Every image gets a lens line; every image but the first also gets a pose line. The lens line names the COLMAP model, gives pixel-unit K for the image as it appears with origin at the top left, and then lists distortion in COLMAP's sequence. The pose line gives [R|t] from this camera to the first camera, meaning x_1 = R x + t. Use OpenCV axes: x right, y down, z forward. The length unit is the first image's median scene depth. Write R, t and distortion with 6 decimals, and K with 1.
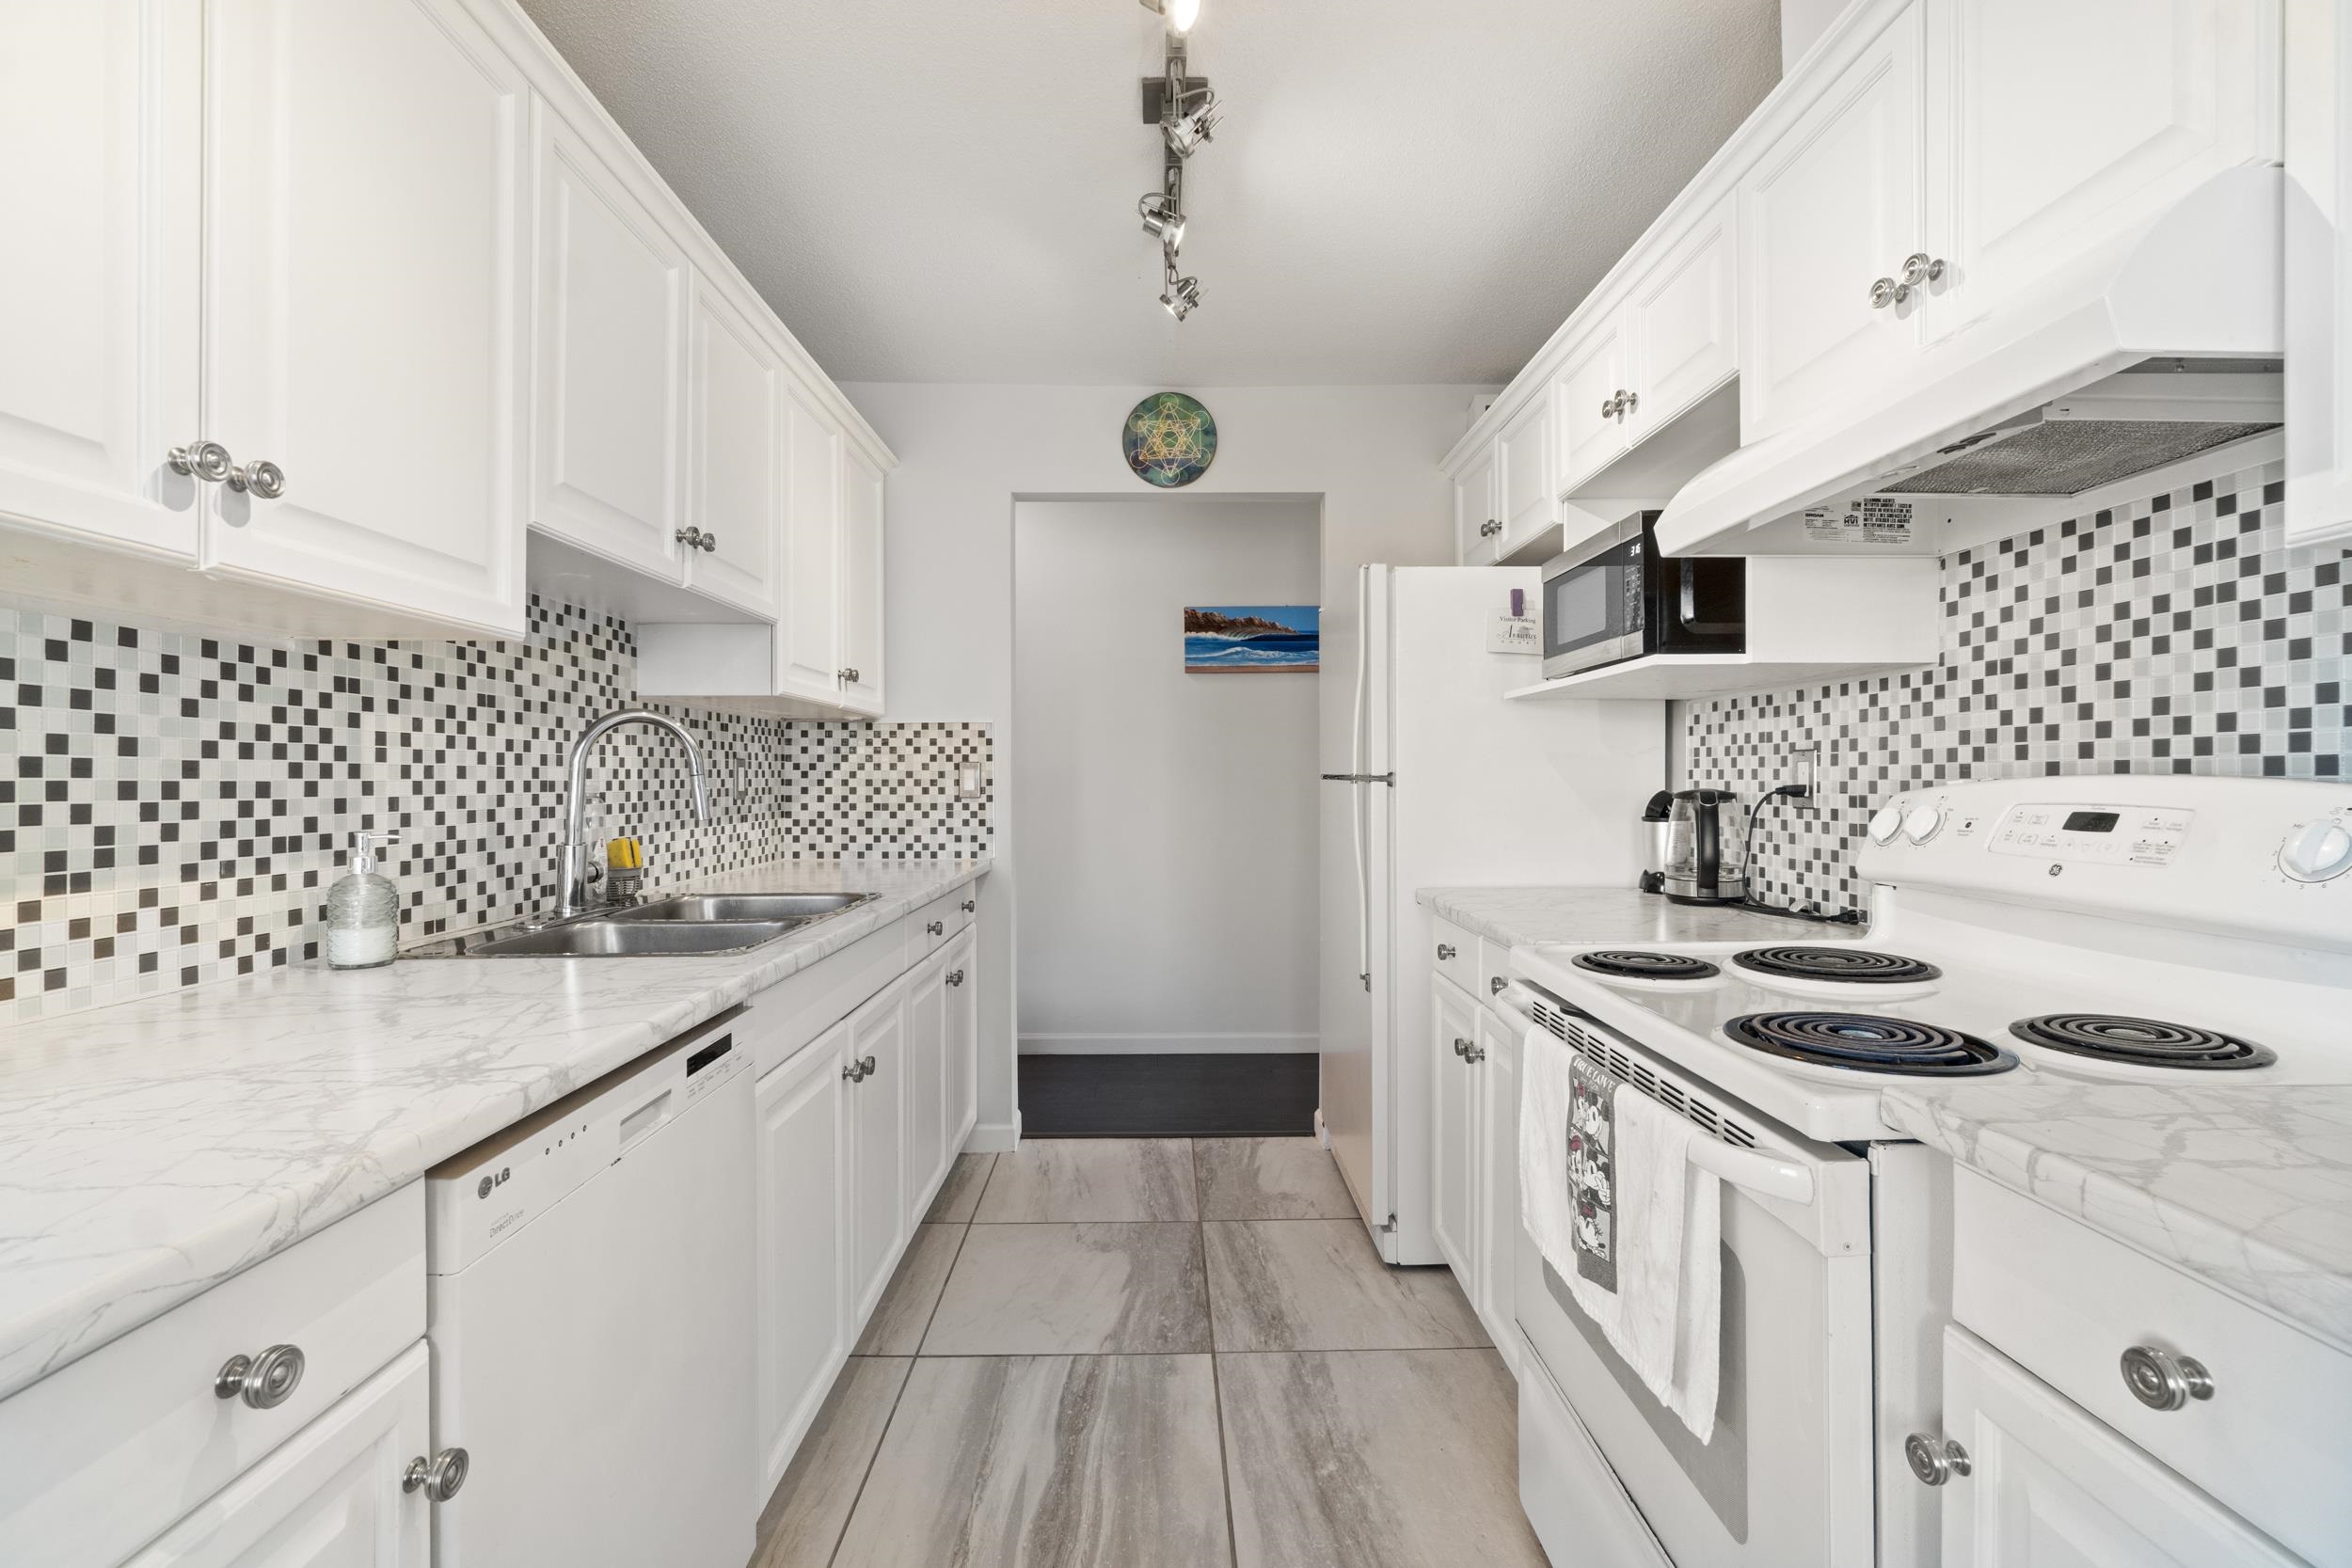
lens RADIAL K [[1015.4, 0, 1176.0], [0, 1015.4, 784.0], [0, 0, 1]] dist [-0.000134, 0.000222]
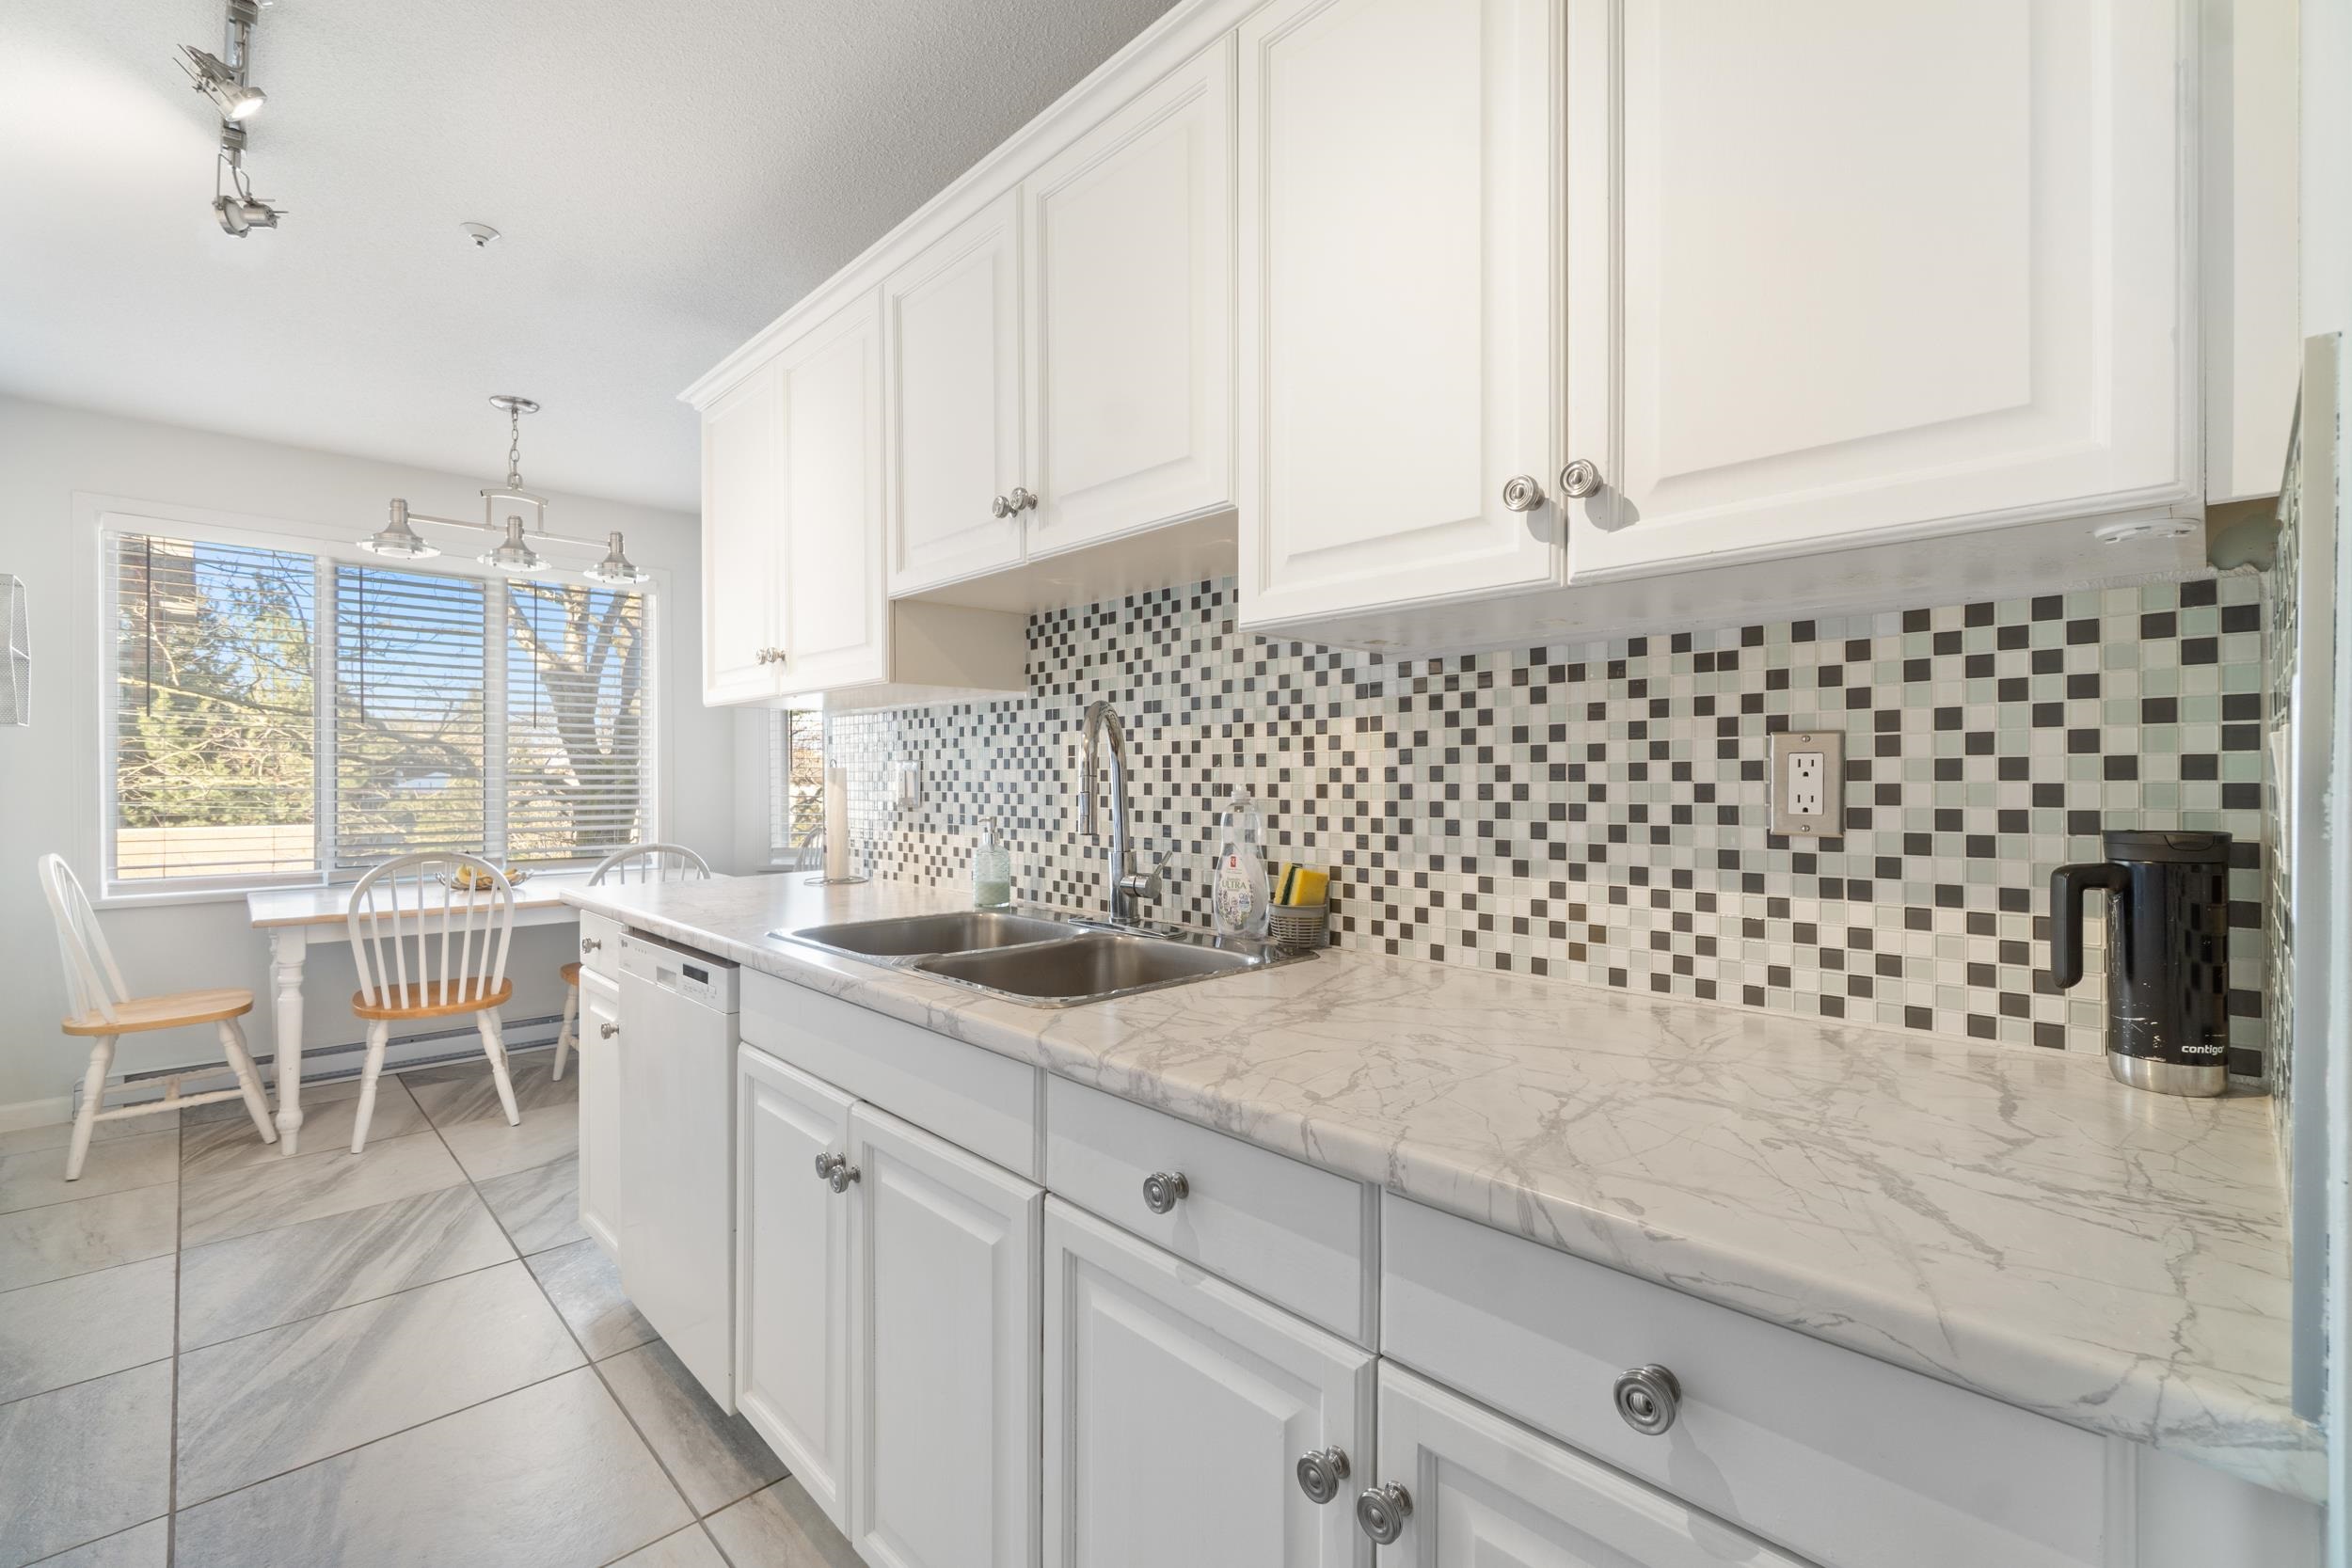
lens RADIAL K [[1015.4, 0, 1176.0], [0, 1015.4, 784.0], [0, 0, 1]] dist [-0.000134, 0.000222]
pose [[-0.729641, -0.001732, -0.683828, 0.024604], [-0.007438, 0.999958, 0.005404, -0.011106], [0.683790, 0.009029, -0.729623, 2.403371]]
